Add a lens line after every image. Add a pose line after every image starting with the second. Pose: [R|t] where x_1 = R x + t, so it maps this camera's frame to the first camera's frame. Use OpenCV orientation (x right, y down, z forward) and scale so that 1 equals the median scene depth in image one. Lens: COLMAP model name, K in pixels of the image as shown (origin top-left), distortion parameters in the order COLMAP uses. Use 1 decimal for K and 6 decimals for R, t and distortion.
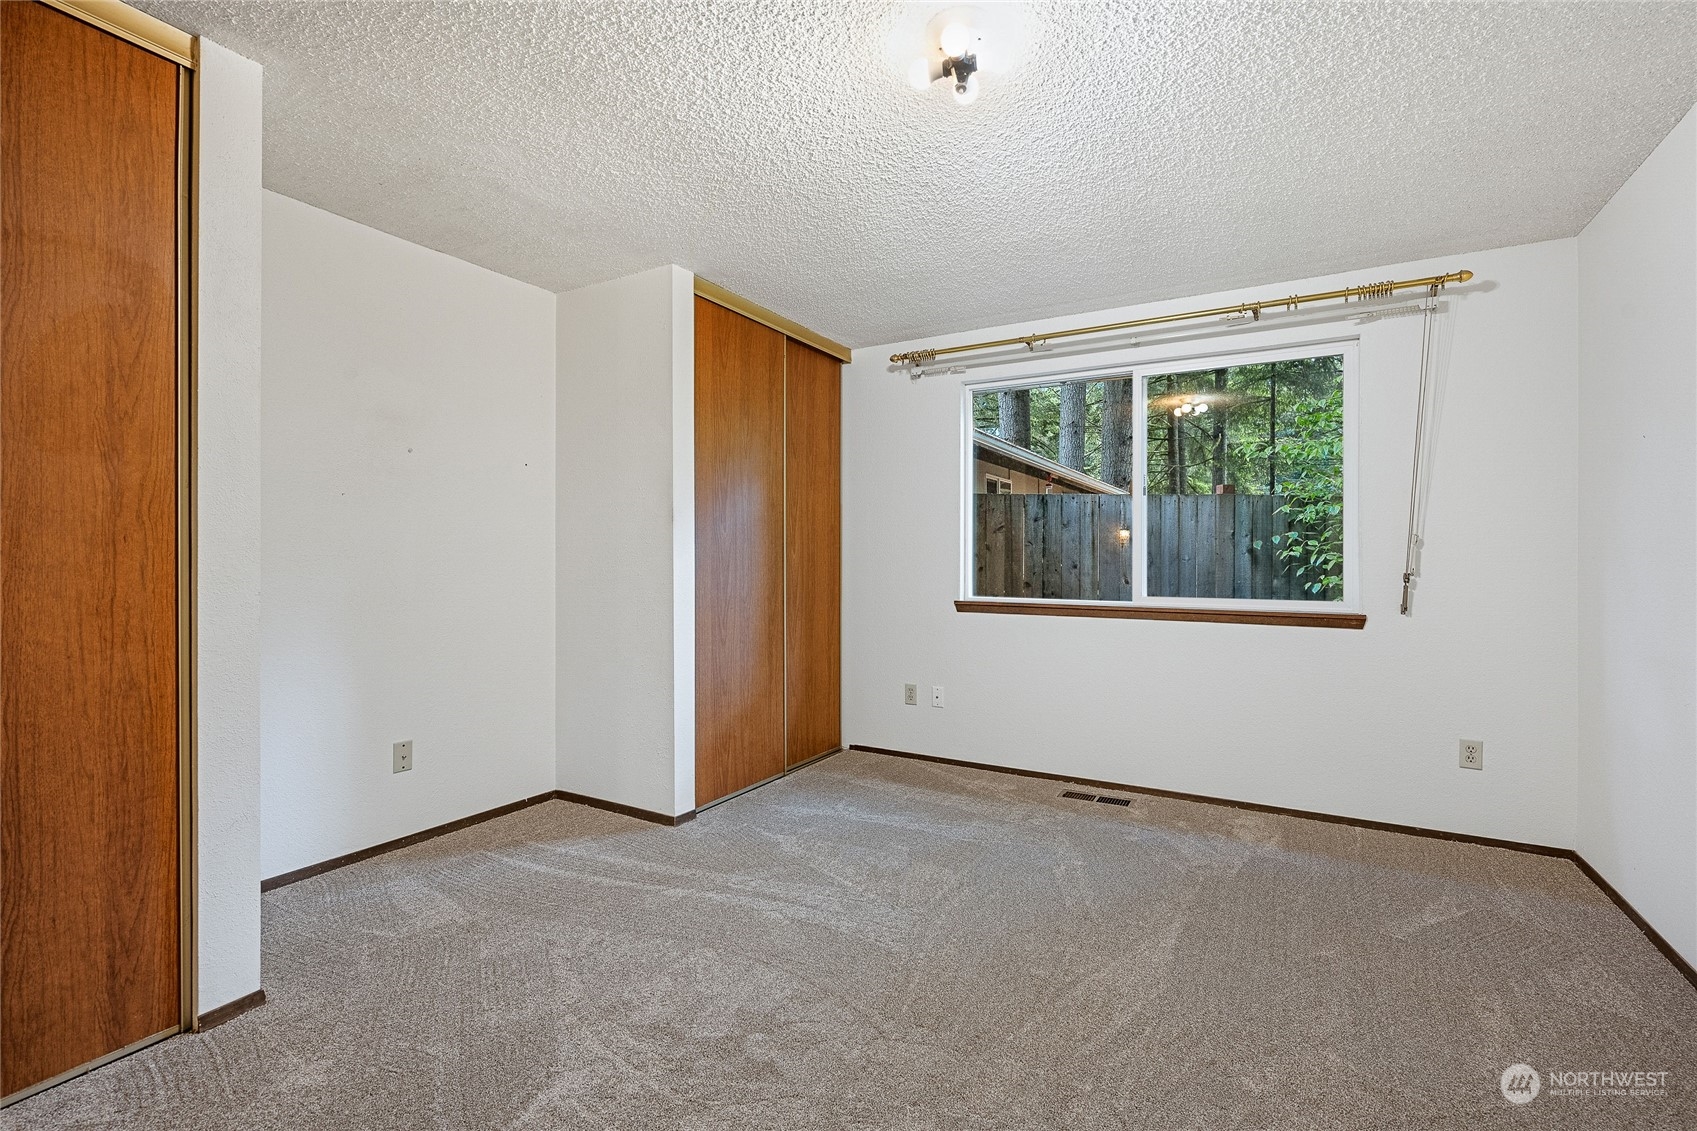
lens RADIAL K [[758.9, 0, 836.9], [0, 758.9, 556.4], [0, 0, 1]] dist [0.003056, 0.000060]
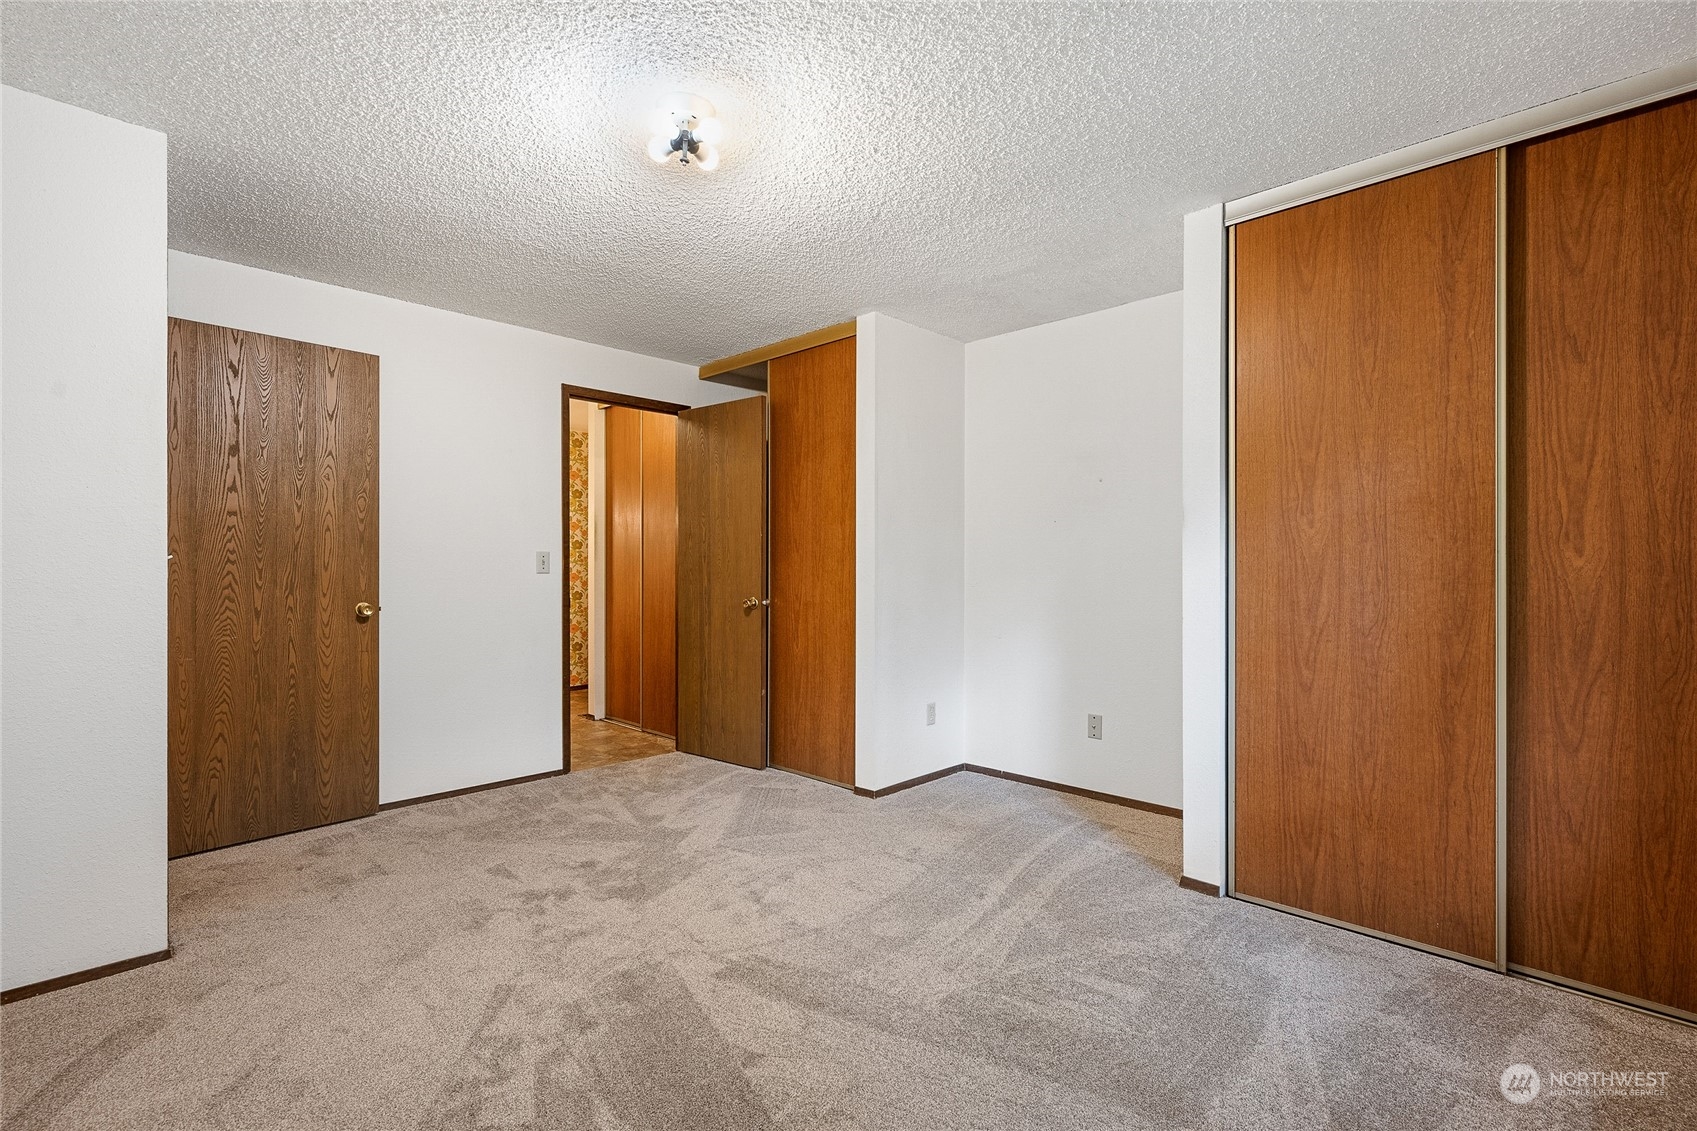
lens RADIAL K [[758.9, 0, 848.2], [0, 758.9, 567.2], [0, 0, 1]] dist [0.003056, 0.000060]
pose [[-0.222425, -0.001586, -0.974949, 0.769313], [0.003232, 0.999992, -0.002364, 0.004074], [0.974944, -0.003677, -0.222418, 0.928065]]
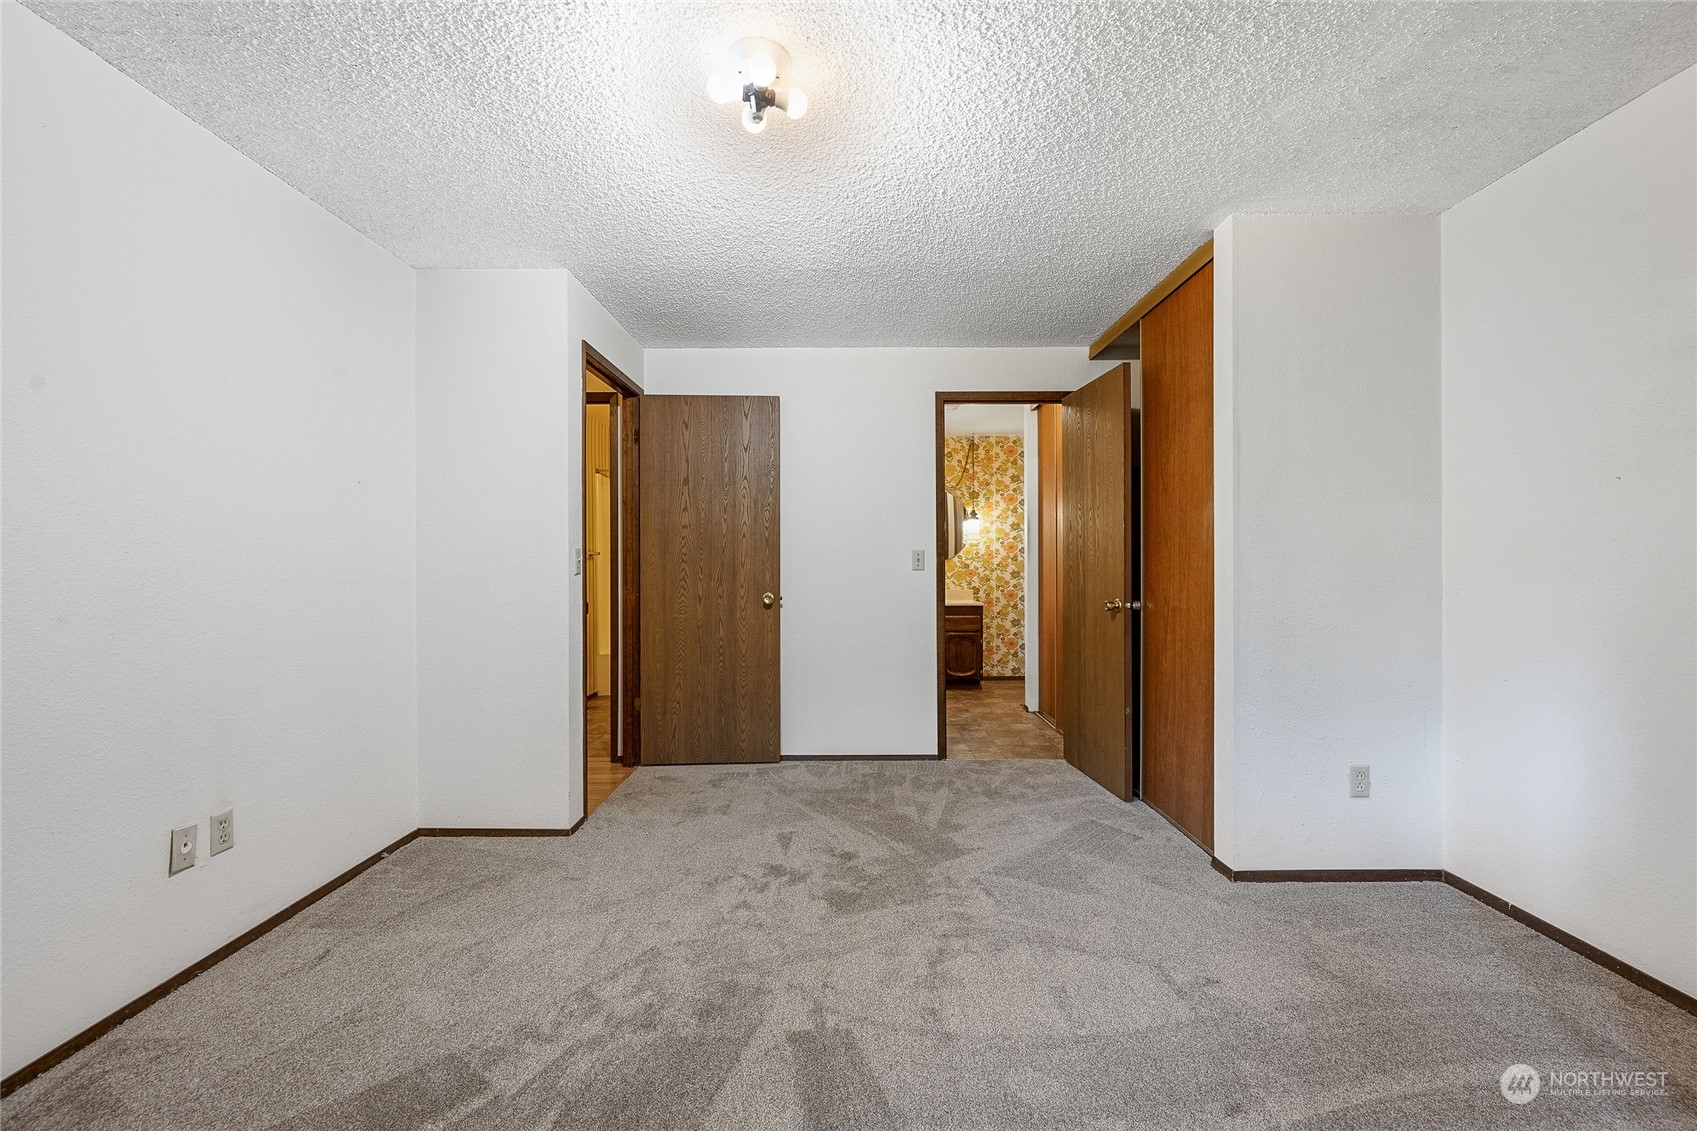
lens RADIAL K [[676.3, 0, 858.7], [0, 676.3, 561.8], [0, 0, 1]] dist [-0.000635, 0.000375]
pose [[-0.850375, 0.001035, -0.526177, 0.333278], [0.005044, 0.999968, -0.006185, 0.001477], [0.526154, -0.007913, -0.850353, 1.155822]]
